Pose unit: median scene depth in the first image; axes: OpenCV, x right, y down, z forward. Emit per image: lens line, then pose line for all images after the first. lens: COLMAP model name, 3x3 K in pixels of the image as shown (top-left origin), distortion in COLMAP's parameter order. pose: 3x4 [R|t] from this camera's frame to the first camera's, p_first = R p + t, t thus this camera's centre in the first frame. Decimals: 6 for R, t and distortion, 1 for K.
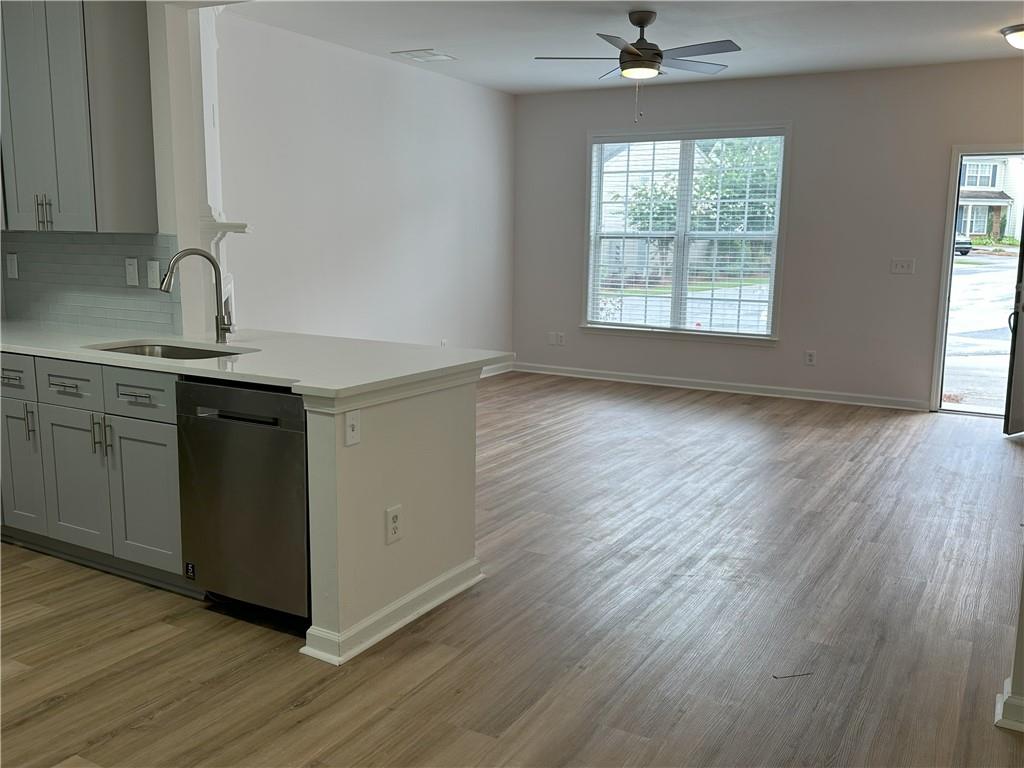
lens RADIAL K [[891.5, 0, 521.2], [0, 891.5, 384.7], [0, 0, 1]] dist [0.193357, -0.388942]
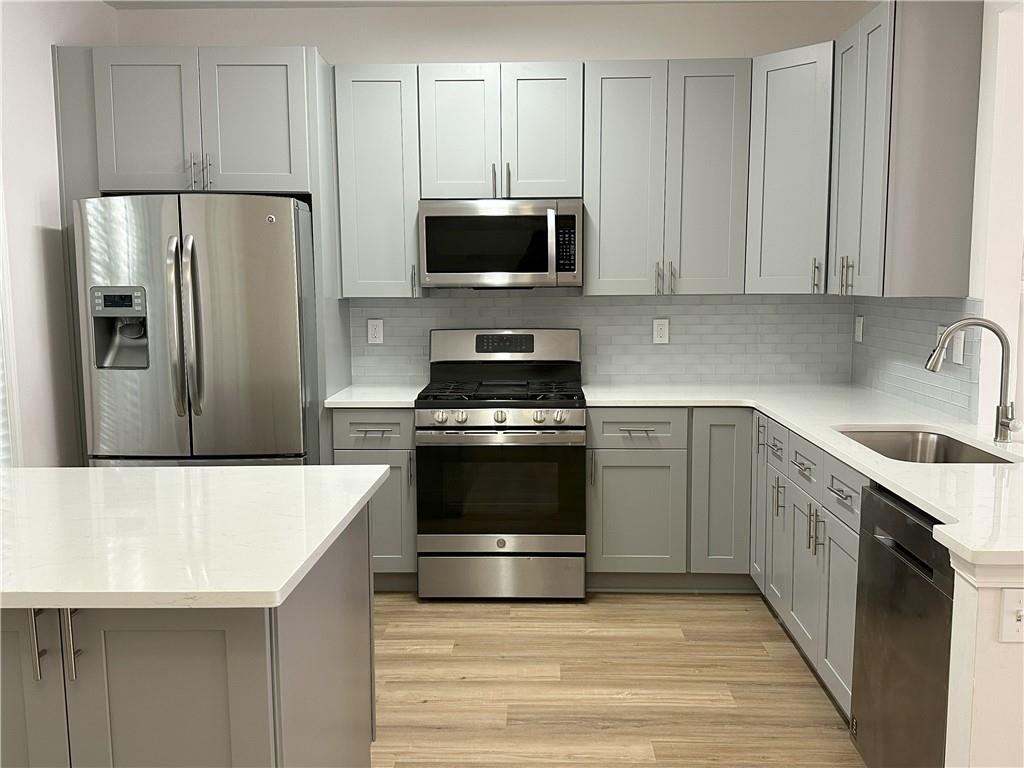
lens RADIAL K [[891.5, 0, 521.2], [0, 891.5, 384.7], [0, 0, 1]] dist [0.193357, -0.388942]
pose [[0.466587, 0.084949, -0.880387, 0.145314], [-0.126896, 0.991509, 0.028419, -0.063510], [0.875325, 0.098457, 0.473404, 0.284891]]
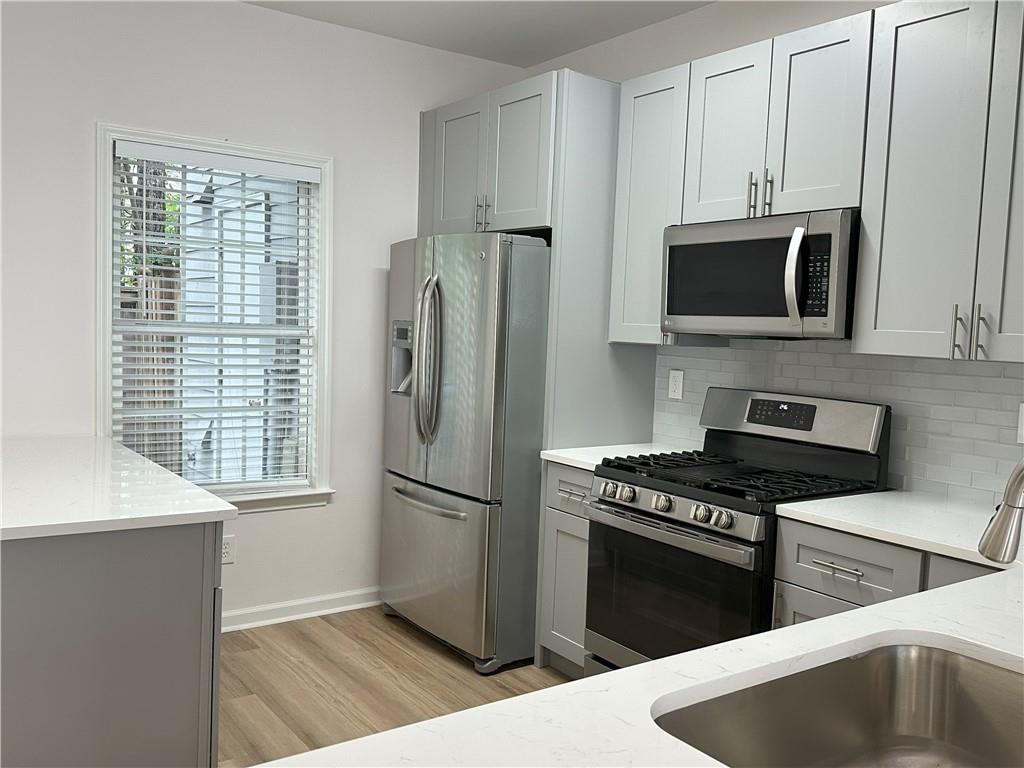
lens RADIAL K [[891.5, 0, 521.2], [0, 891.5, 384.7], [0, 0, 1]] dist [0.193357, -0.388942]
pose [[-0.421631, 0.034150, -0.906124, -0.008328], [-0.184326, 0.975199, 0.122522, -0.165355], [0.887835, 0.218681, -0.404879, 0.919314]]
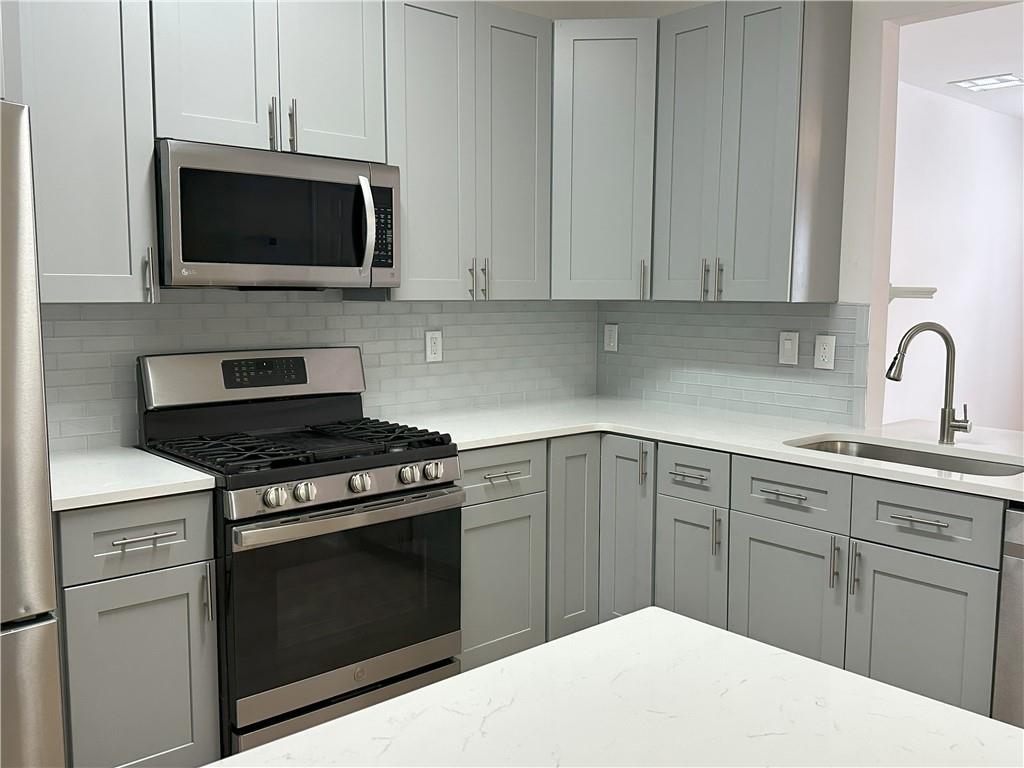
lens RADIAL K [[891.5, 0, 521.2], [0, 891.5, 384.7], [0, 0, 1]] dist [0.193357, -0.388942]
pose [[0.944093, 0.026135, -0.328642, -0.413676], [-0.043784, 0.997962, -0.046417, -0.043878], [0.326759, 0.058211, 0.943313, 0.150366]]
